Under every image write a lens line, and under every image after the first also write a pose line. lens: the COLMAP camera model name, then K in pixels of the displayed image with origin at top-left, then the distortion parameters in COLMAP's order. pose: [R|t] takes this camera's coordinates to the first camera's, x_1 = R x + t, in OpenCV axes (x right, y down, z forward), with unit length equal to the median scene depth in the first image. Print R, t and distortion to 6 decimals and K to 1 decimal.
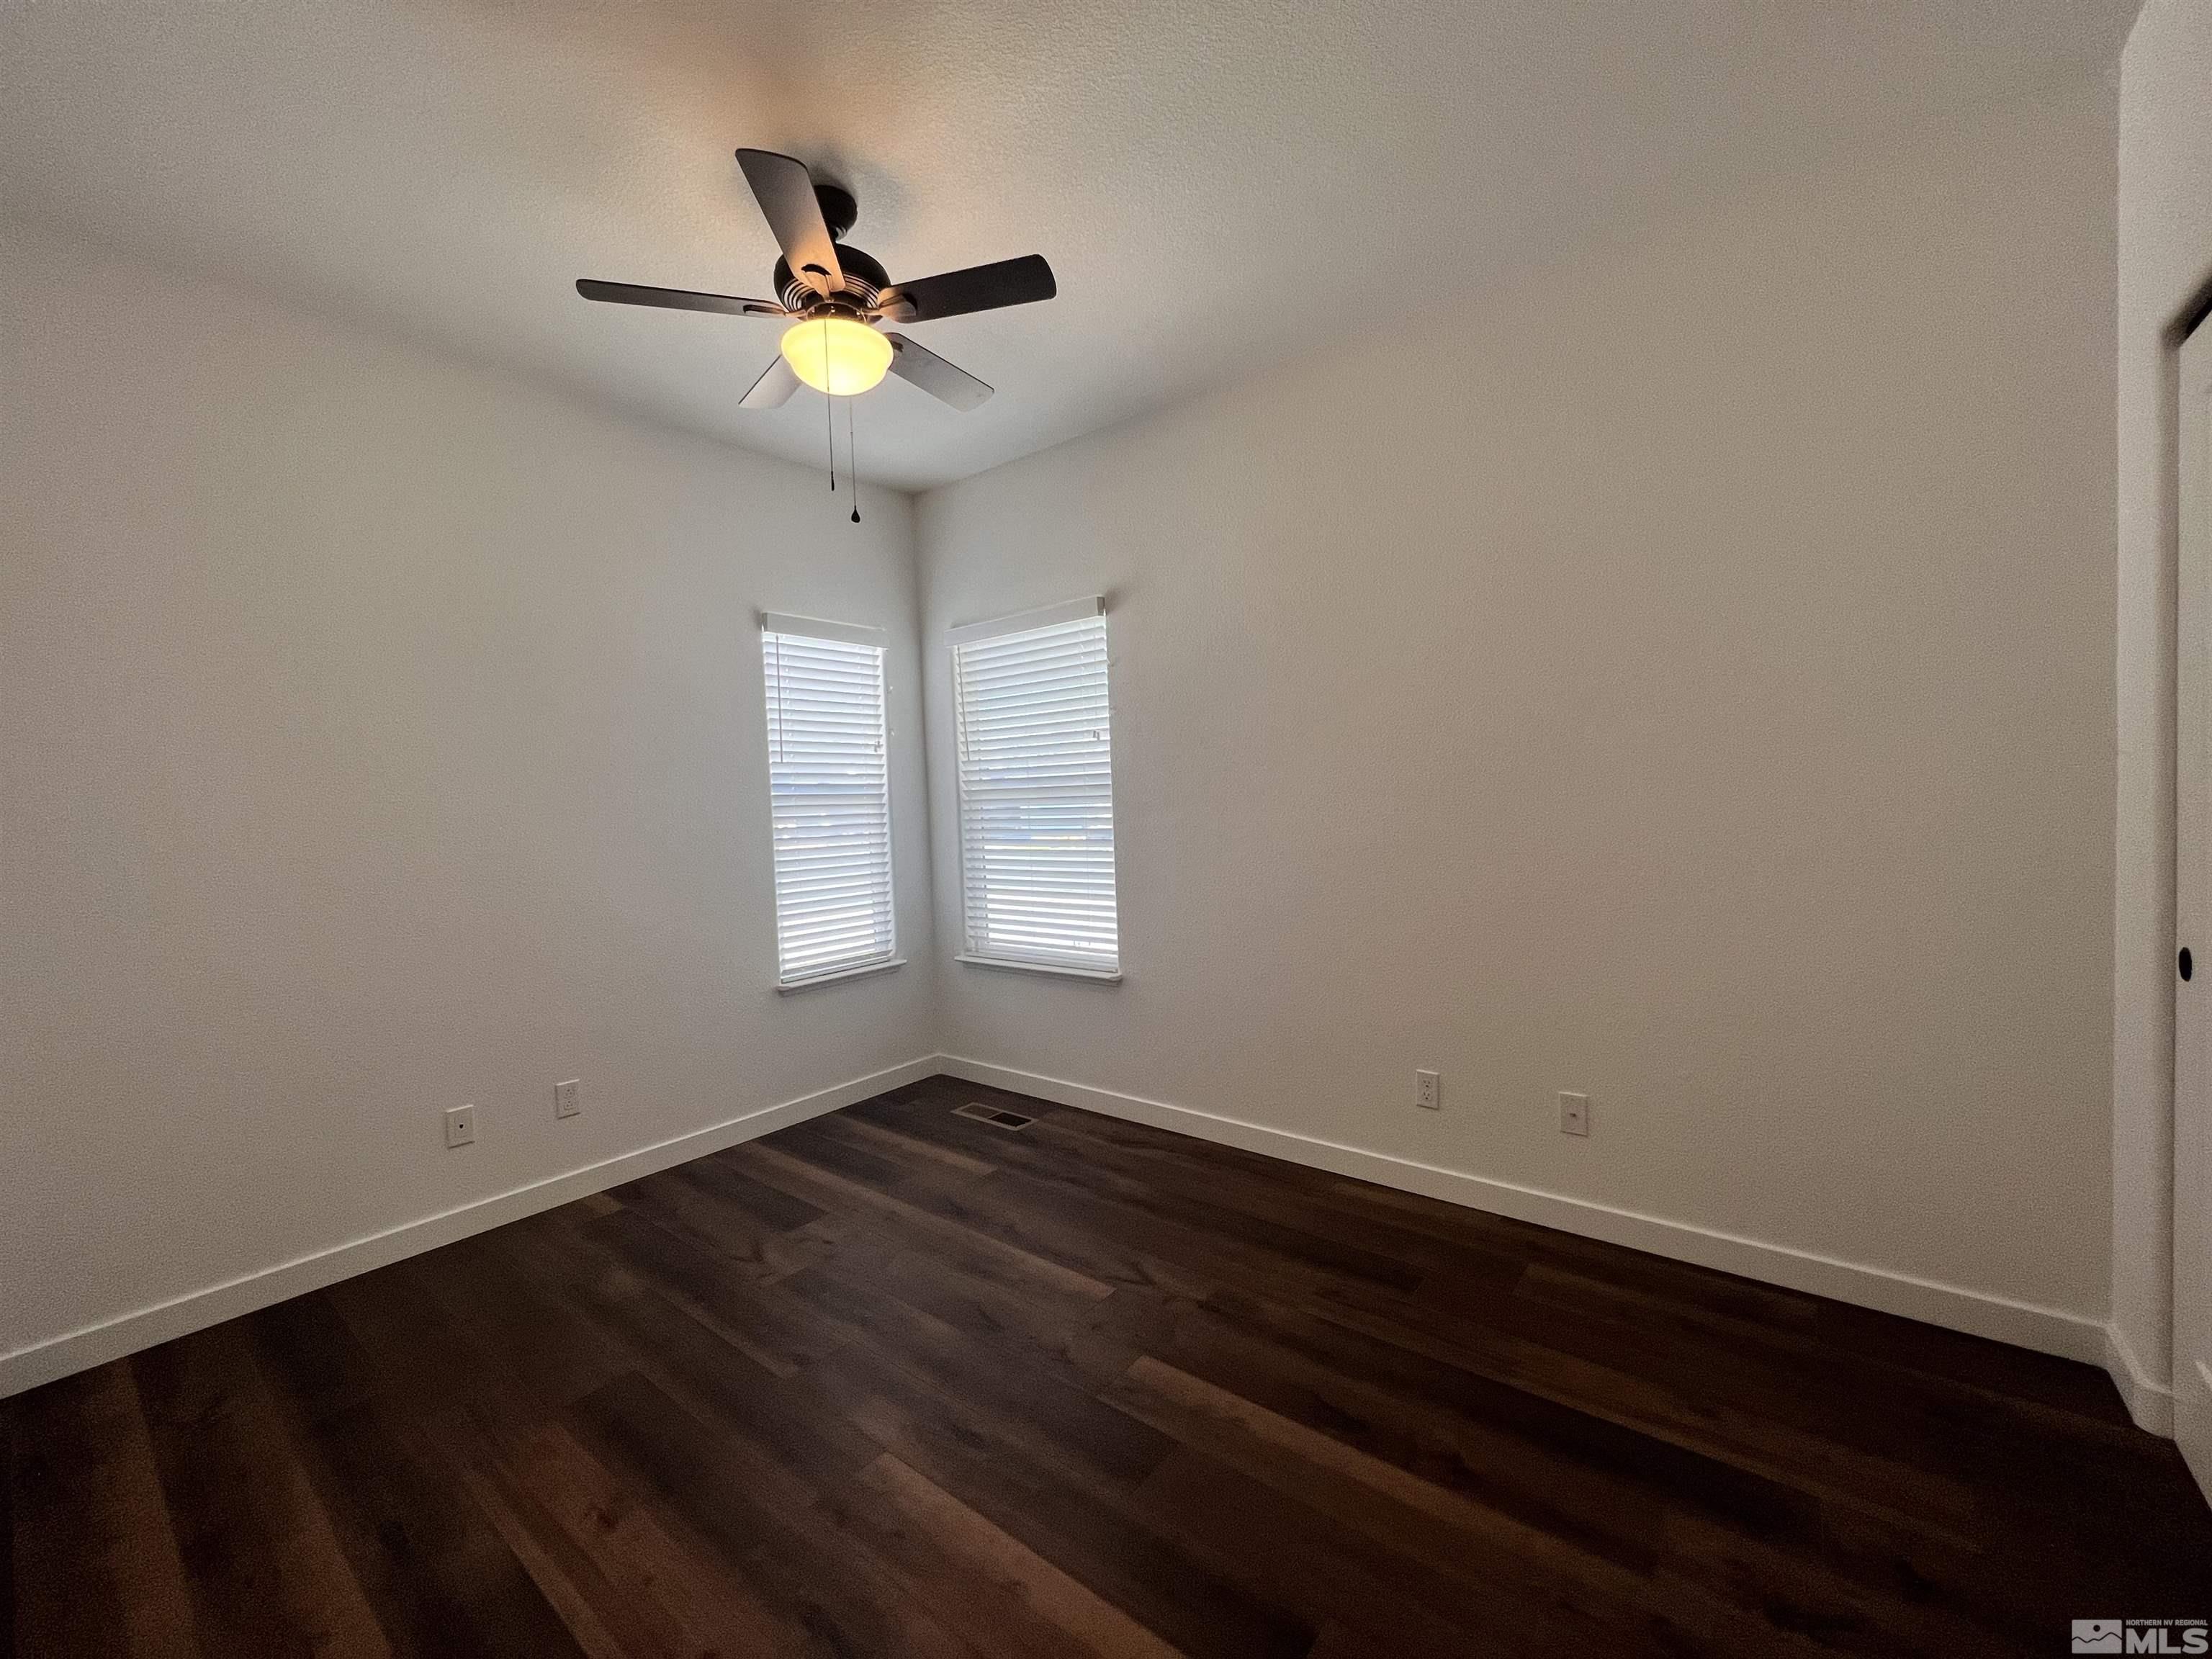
lens RADIAL K [[885.9, 0, 1107.5], [0, 885.9, 823.8], [0, 0, 1]] dist [-0.001487, 0.000100]
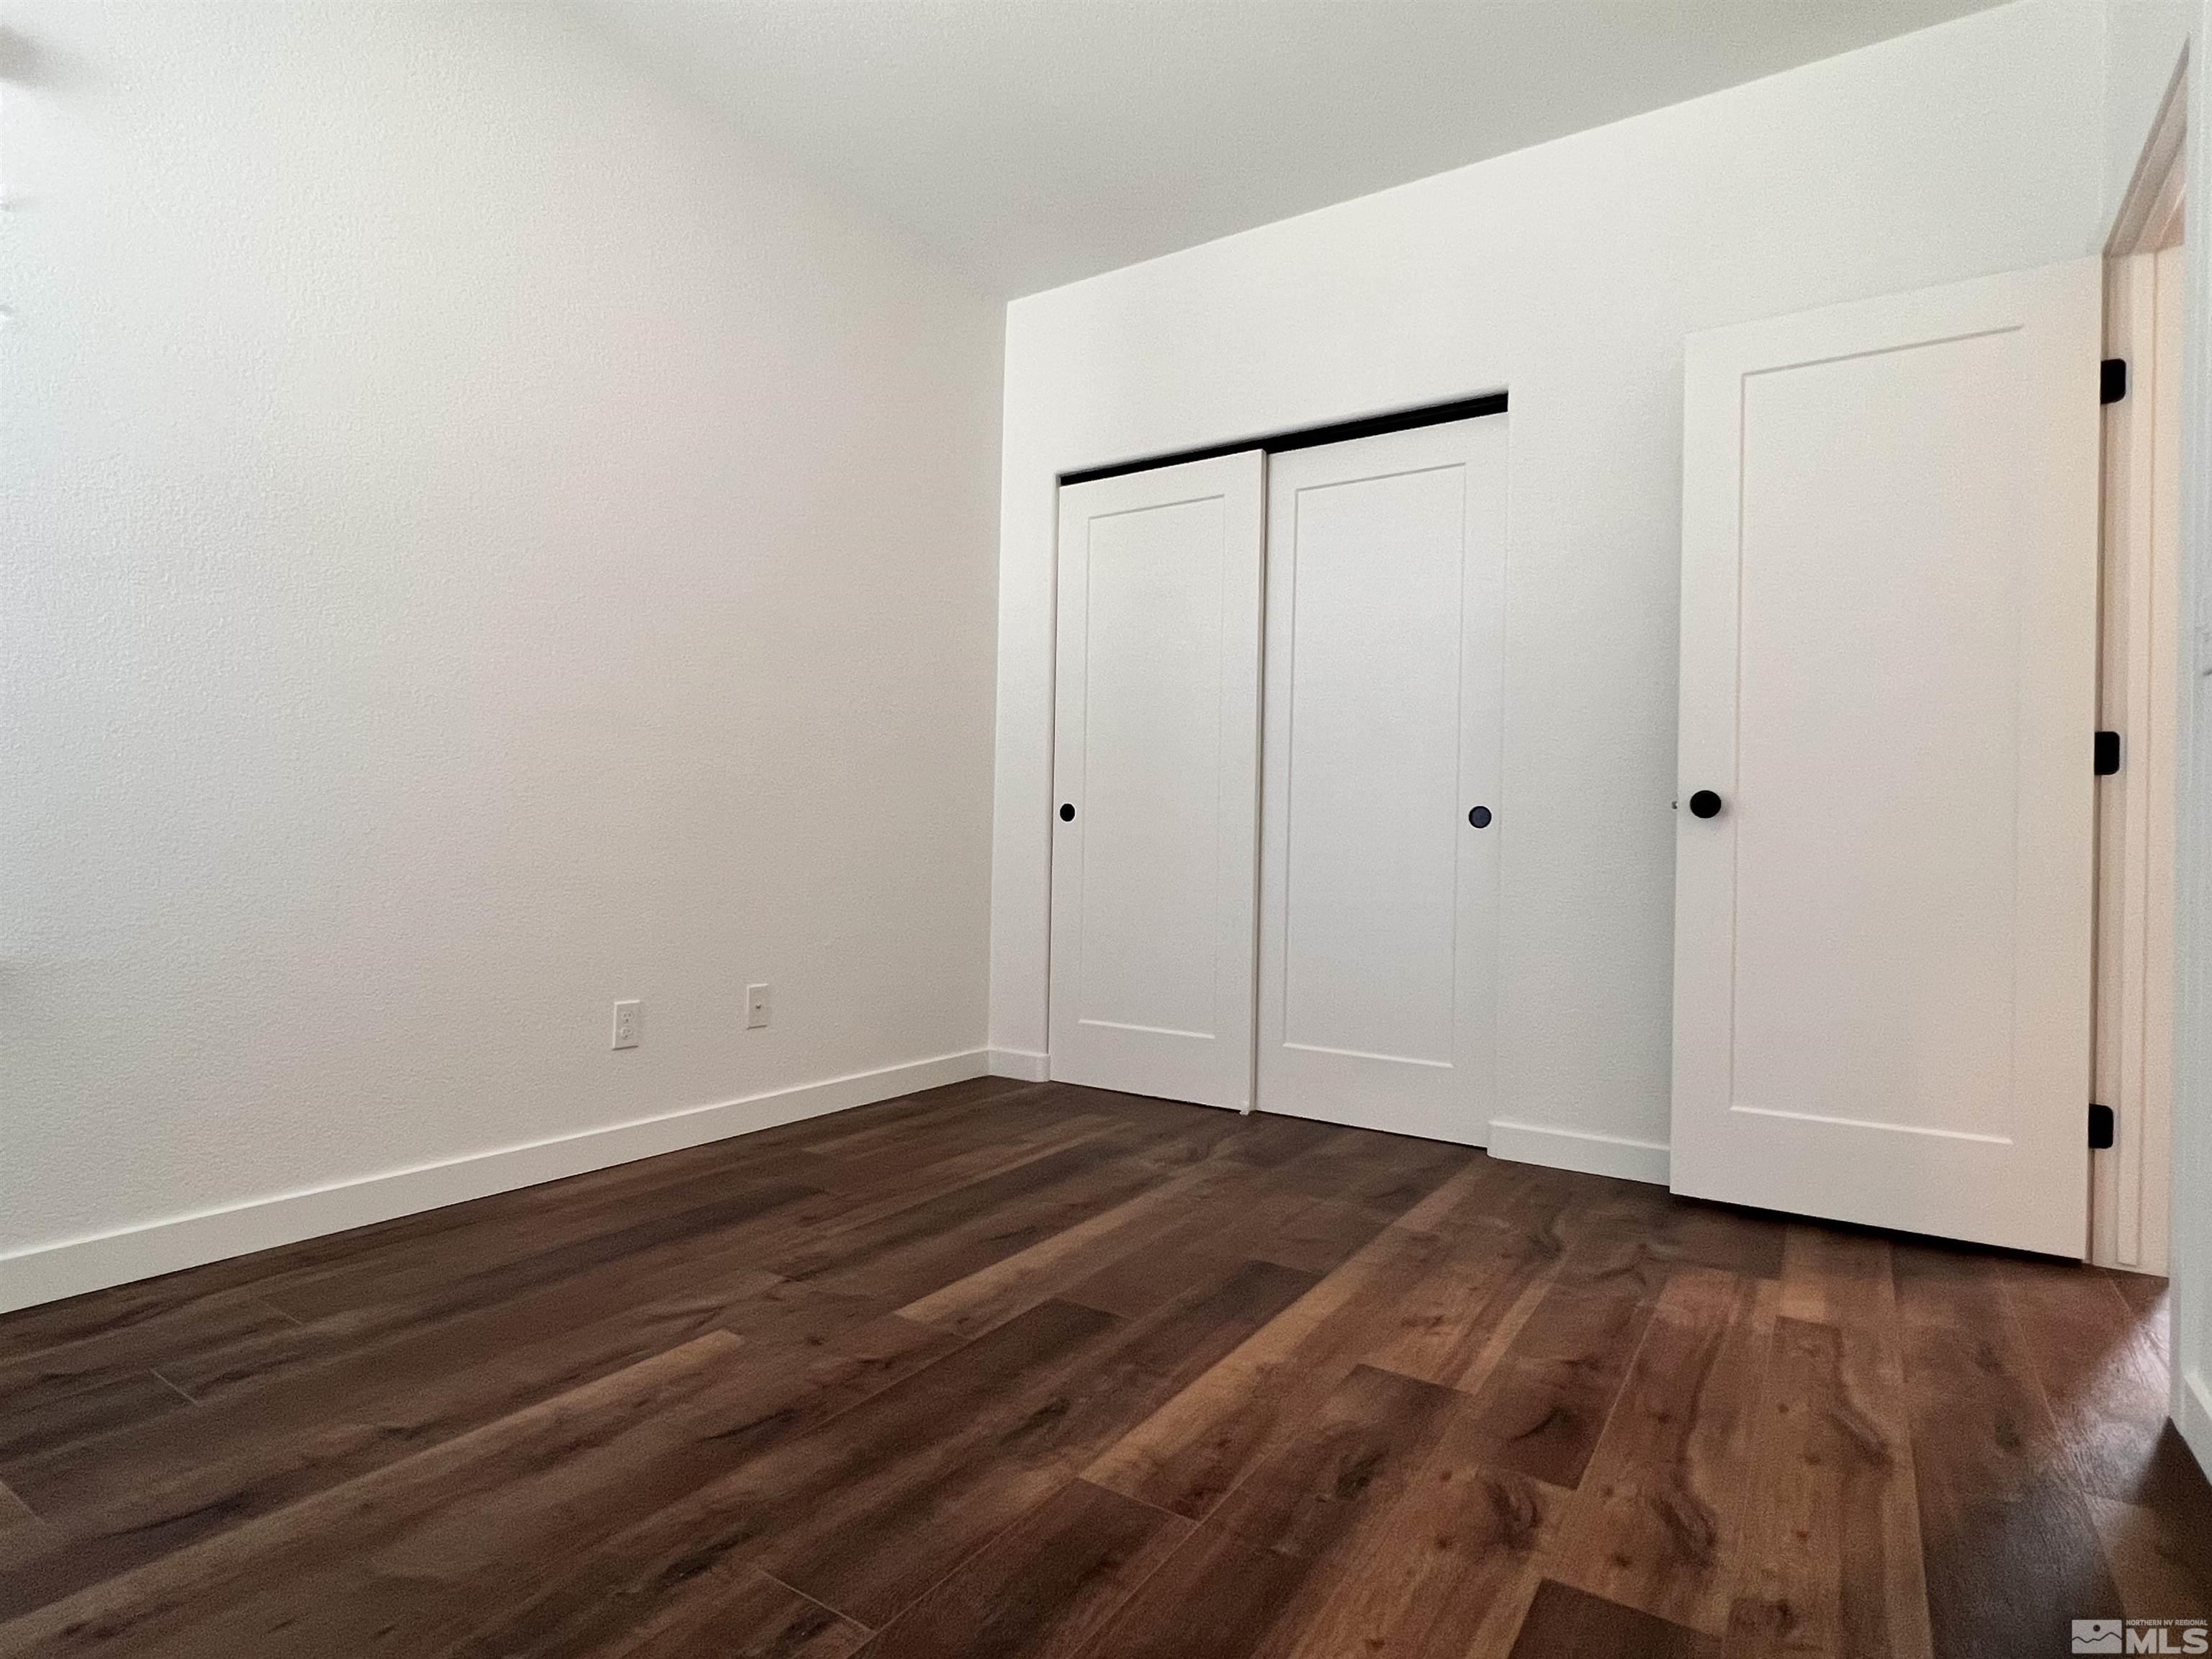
lens RADIAL K [[1147.2, 0, 1109.2], [0, 1147.2, 833.9], [0, 0, 1]] dist [0.001973, -0.000636]
pose [[-0.098933, 0.041809, 0.994215, -0.868901], [0.011878, 0.999095, -0.040832, 0.219765], [-0.995023, 0.007769, -0.099340, 0.834447]]
